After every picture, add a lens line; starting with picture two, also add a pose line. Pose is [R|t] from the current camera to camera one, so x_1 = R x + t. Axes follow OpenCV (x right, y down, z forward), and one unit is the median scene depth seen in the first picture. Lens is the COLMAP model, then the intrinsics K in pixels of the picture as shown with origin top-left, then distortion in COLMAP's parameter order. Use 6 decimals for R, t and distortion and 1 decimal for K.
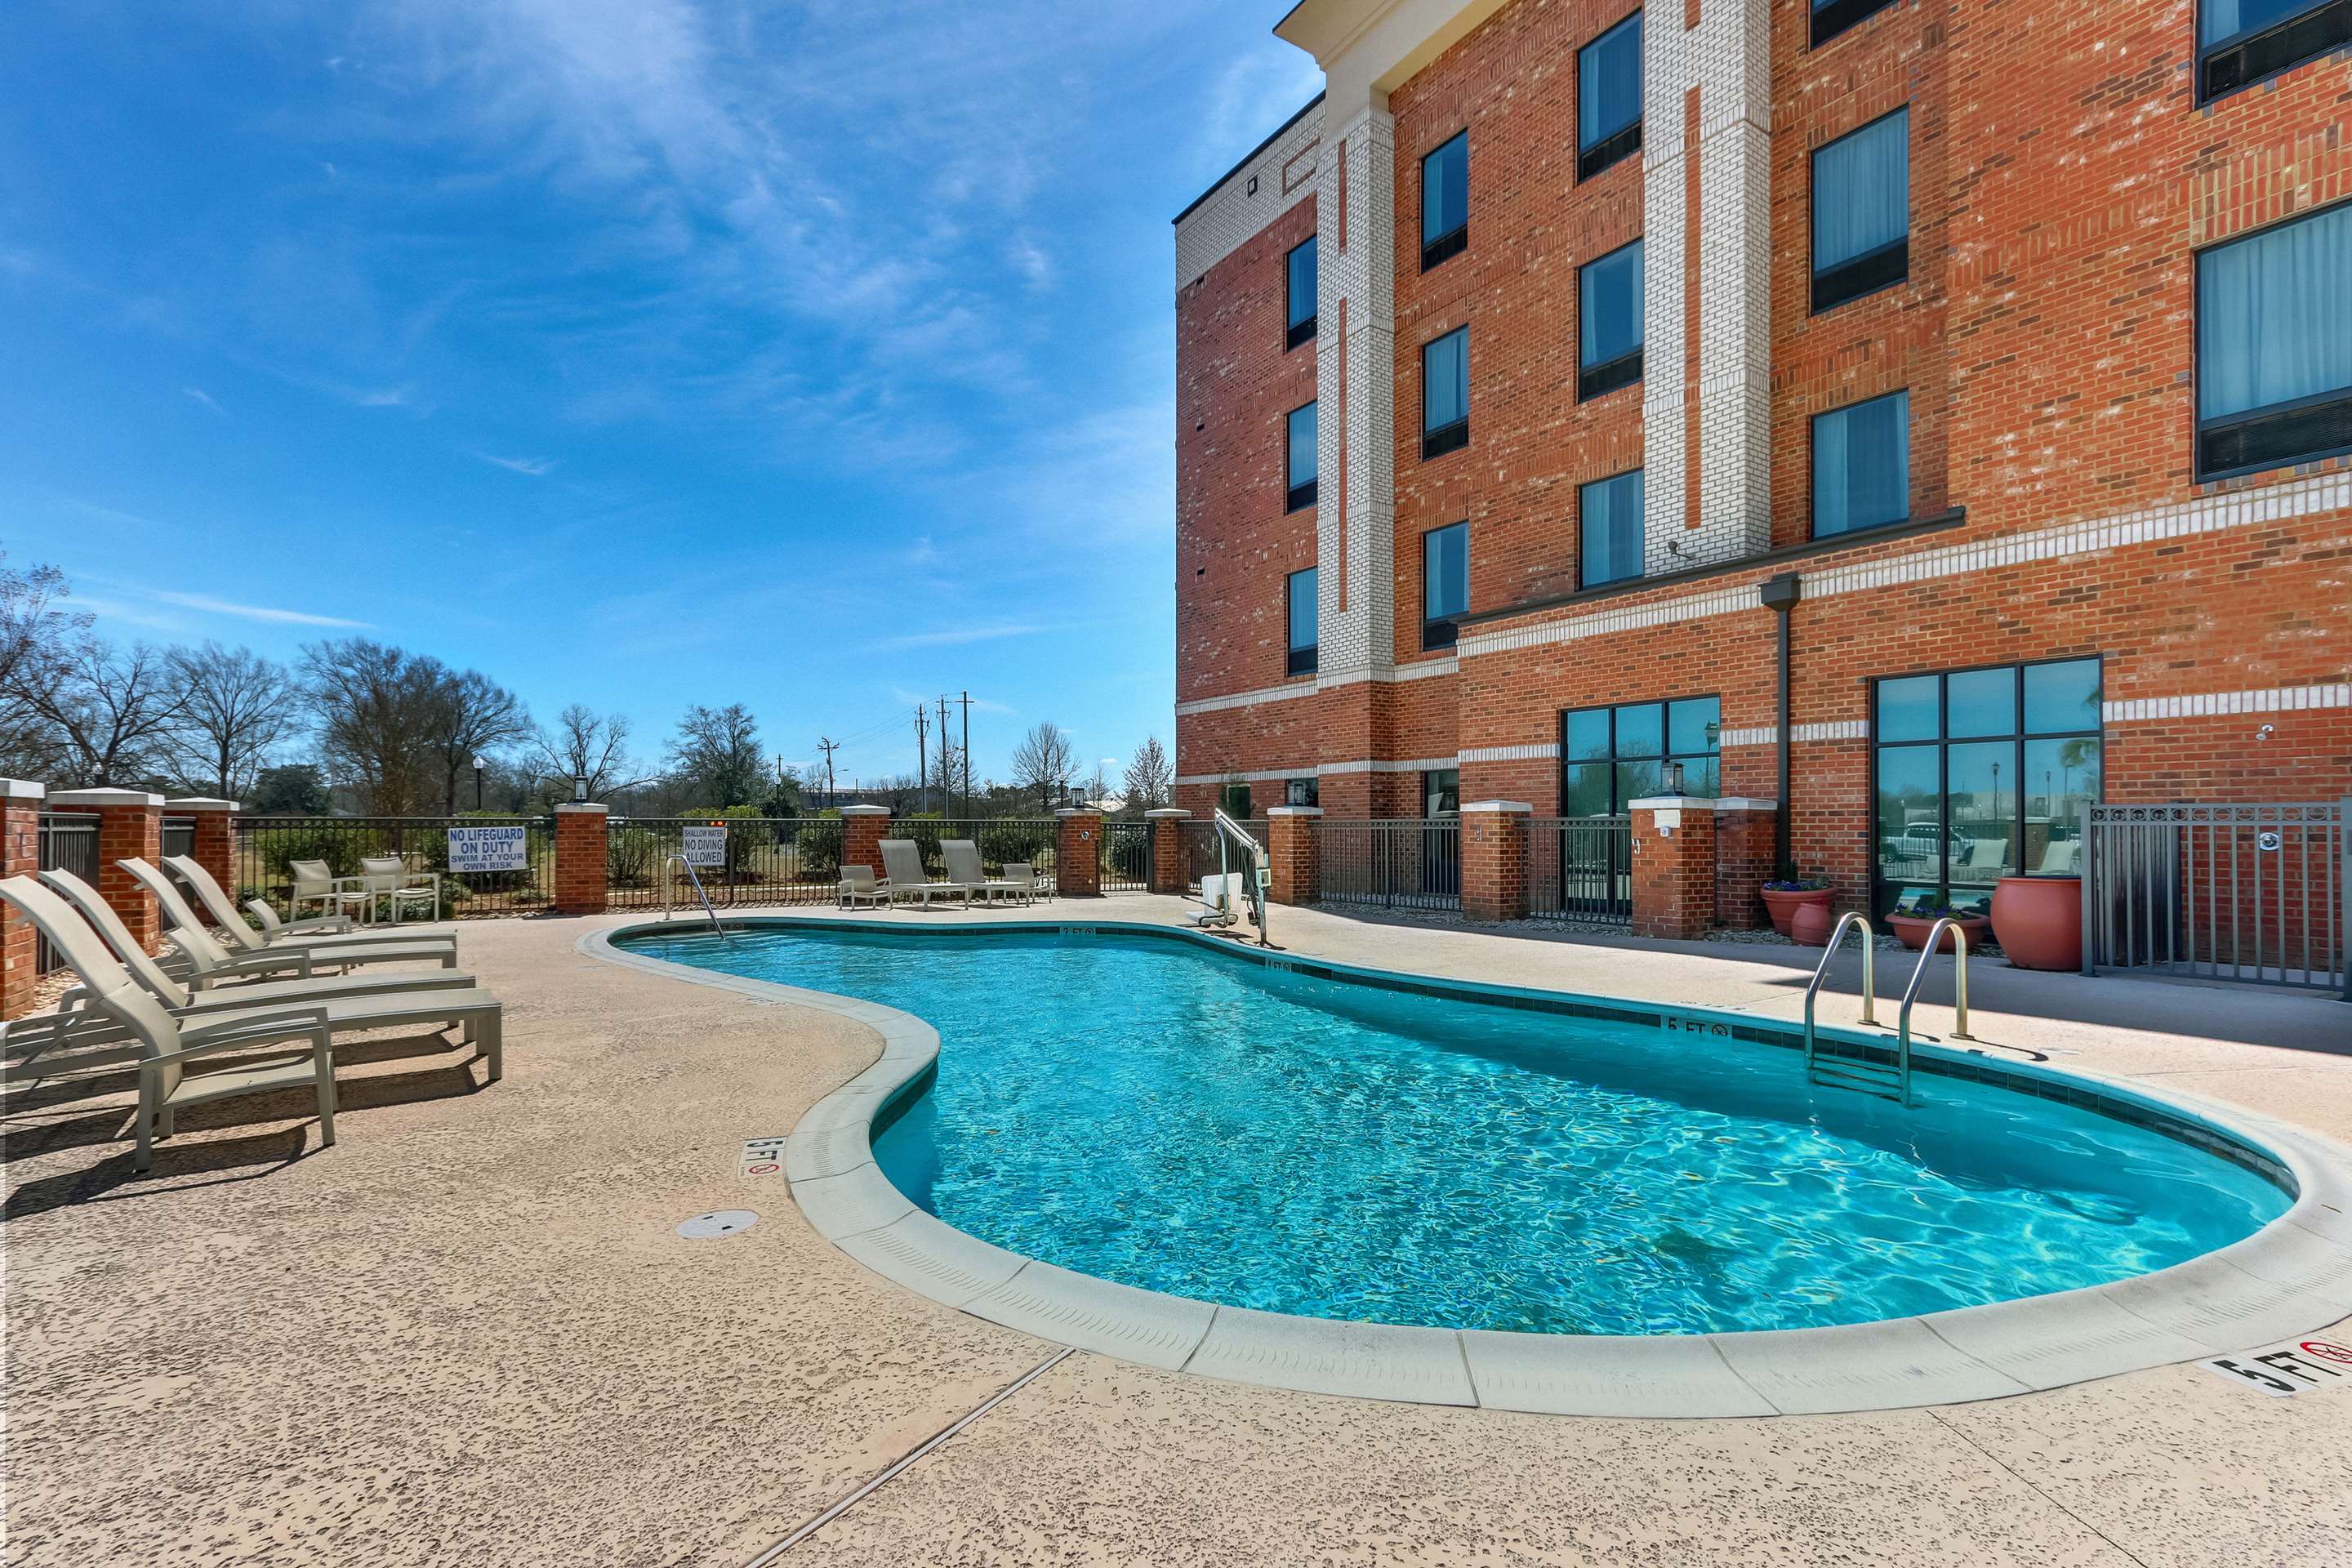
lens RADIAL K [[1044.4, 0, 1179.6], [0, 1044.4, 827.2], [0, 0, 1]] dist [0.001120, 0.000276]
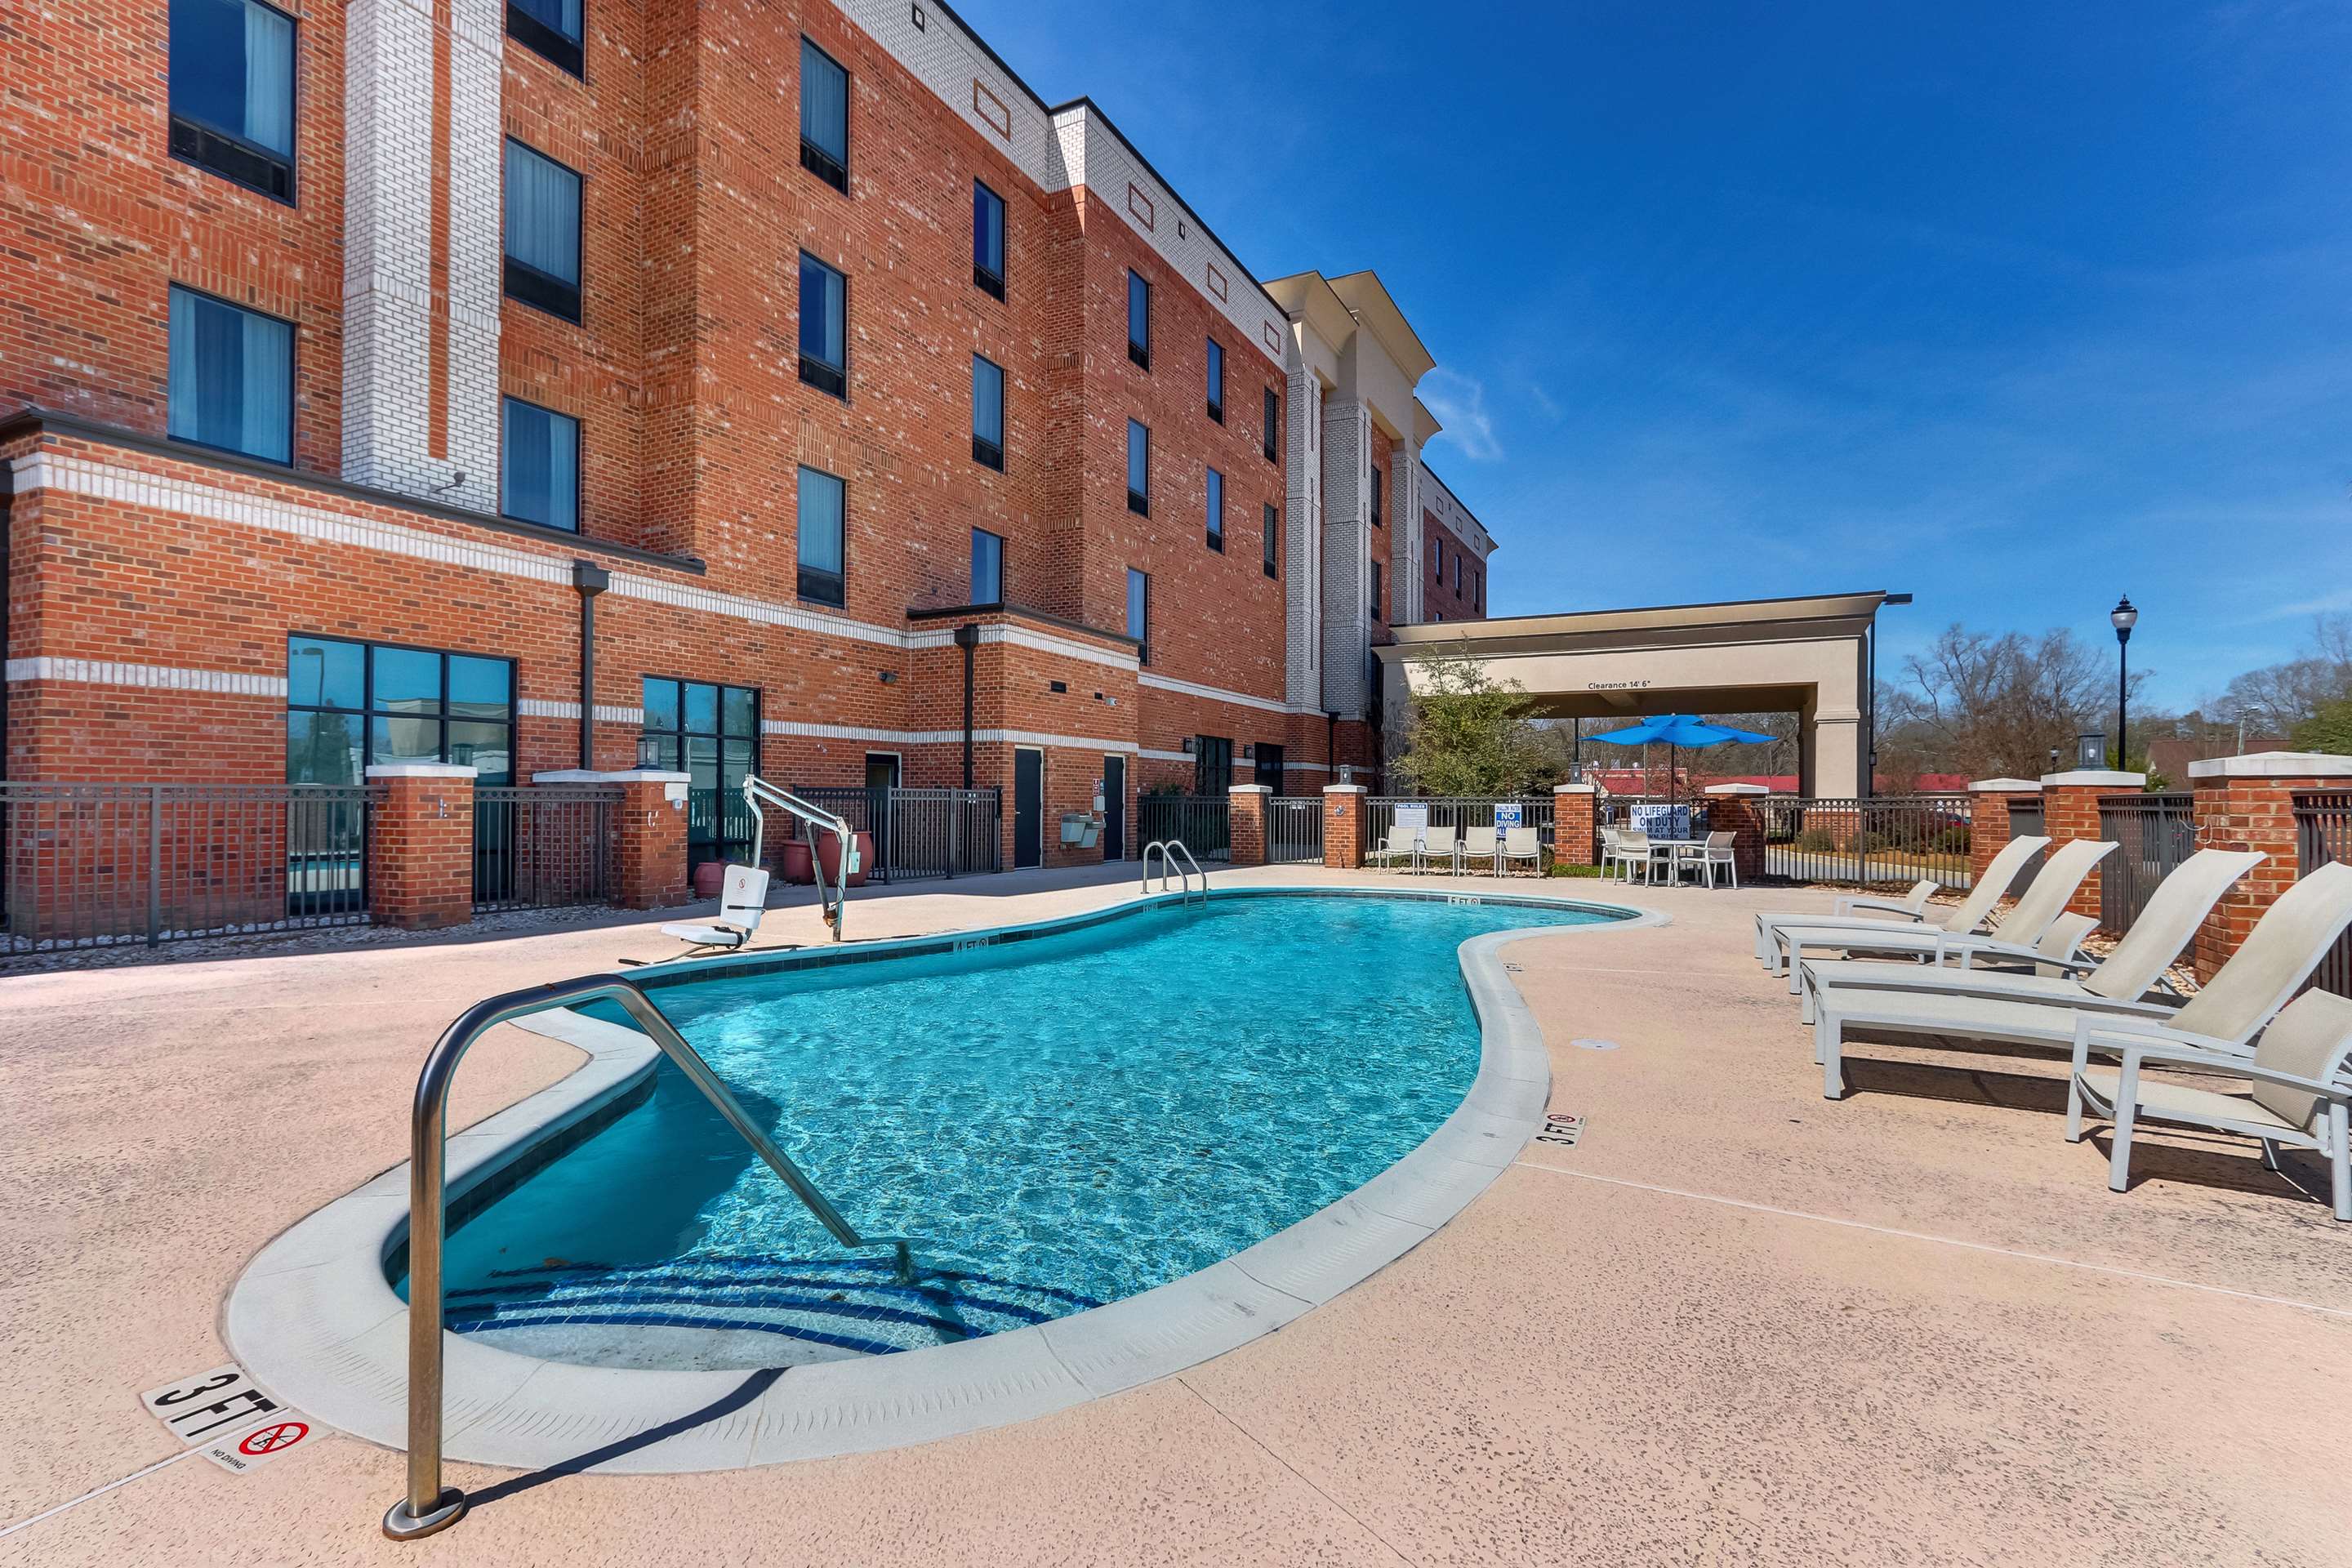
lens RADIAL K [[1064.5, 0, 1173.9], [0, 1064.5, 797.9], [0, 0, 1]] dist [0.001927, 0.000736]
pose [[-0.463302, 0.000352, 0.886201, -0.644722], [-0.004760, 0.999985, -0.002885, -0.000818], [-0.886188, -0.005555, -0.463293, 0.946531]]
